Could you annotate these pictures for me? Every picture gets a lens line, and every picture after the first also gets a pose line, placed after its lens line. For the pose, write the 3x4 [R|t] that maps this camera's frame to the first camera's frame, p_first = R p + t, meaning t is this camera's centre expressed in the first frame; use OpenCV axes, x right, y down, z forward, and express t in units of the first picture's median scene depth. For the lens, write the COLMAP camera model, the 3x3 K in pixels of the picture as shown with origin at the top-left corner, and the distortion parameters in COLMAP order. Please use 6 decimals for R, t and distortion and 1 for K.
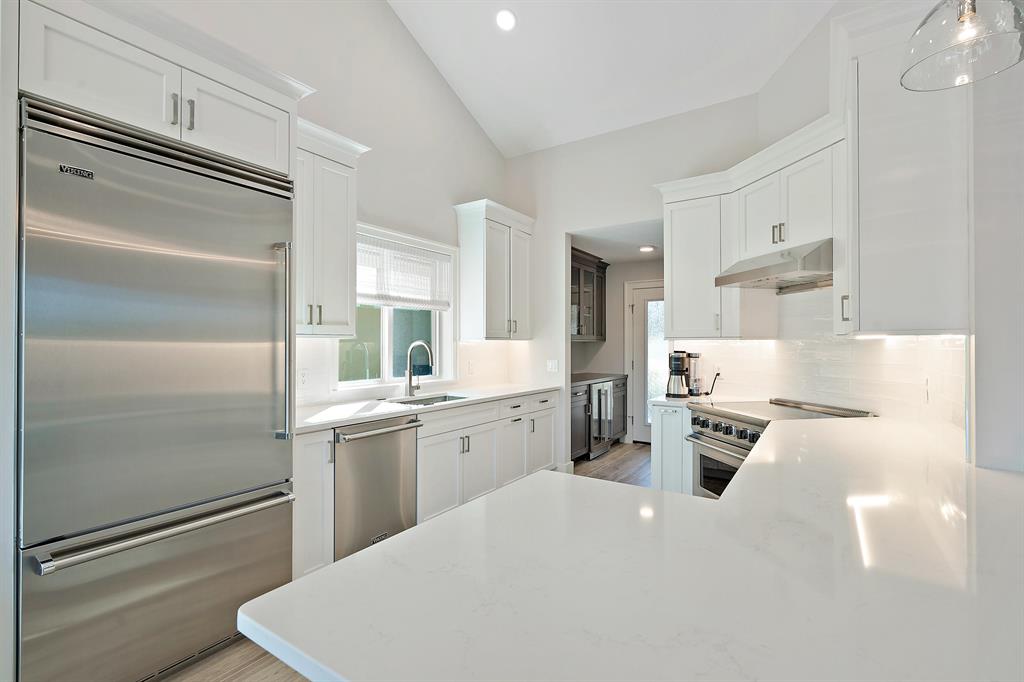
lens RADIAL K [[460.7, 0, 518.4], [0, 460.7, 337.9], [0, 0, 1]] dist [-0.003317, 0.002818]
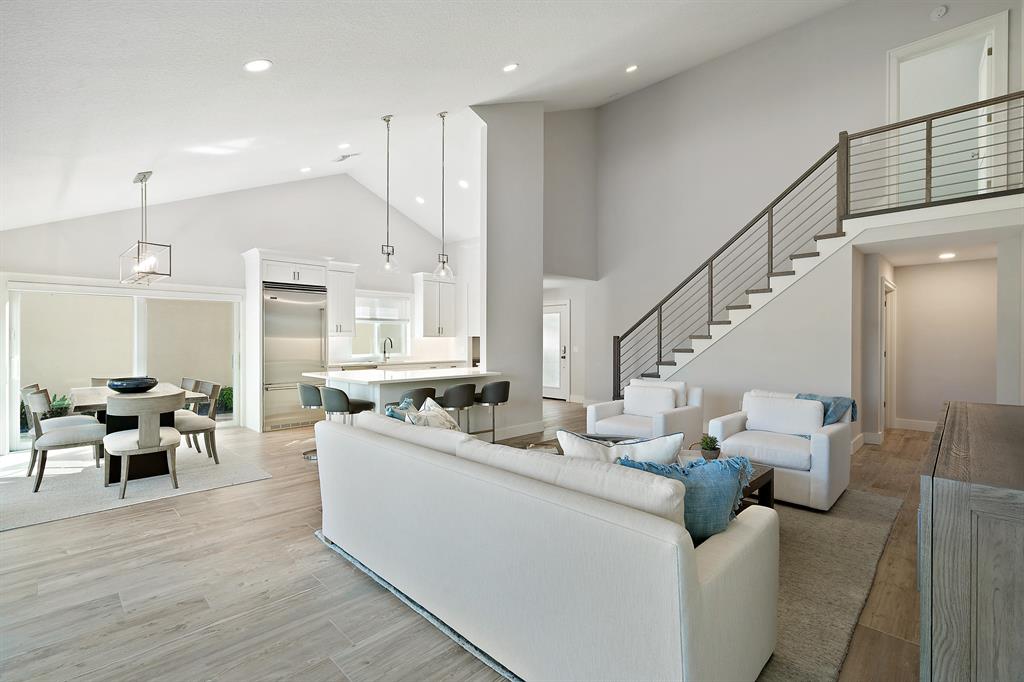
lens RADIAL K [[460.7, 0, 518.2], [0, 460.7, 339.2], [0, 0, 1]] dist [-0.003317, 0.002818]
pose [[0.981472, -0.001330, -0.191602, 0.864714], [0.003668, 0.999923, 0.011848, -0.009966], [0.191571, -0.012331, 0.981401, -1.145699]]
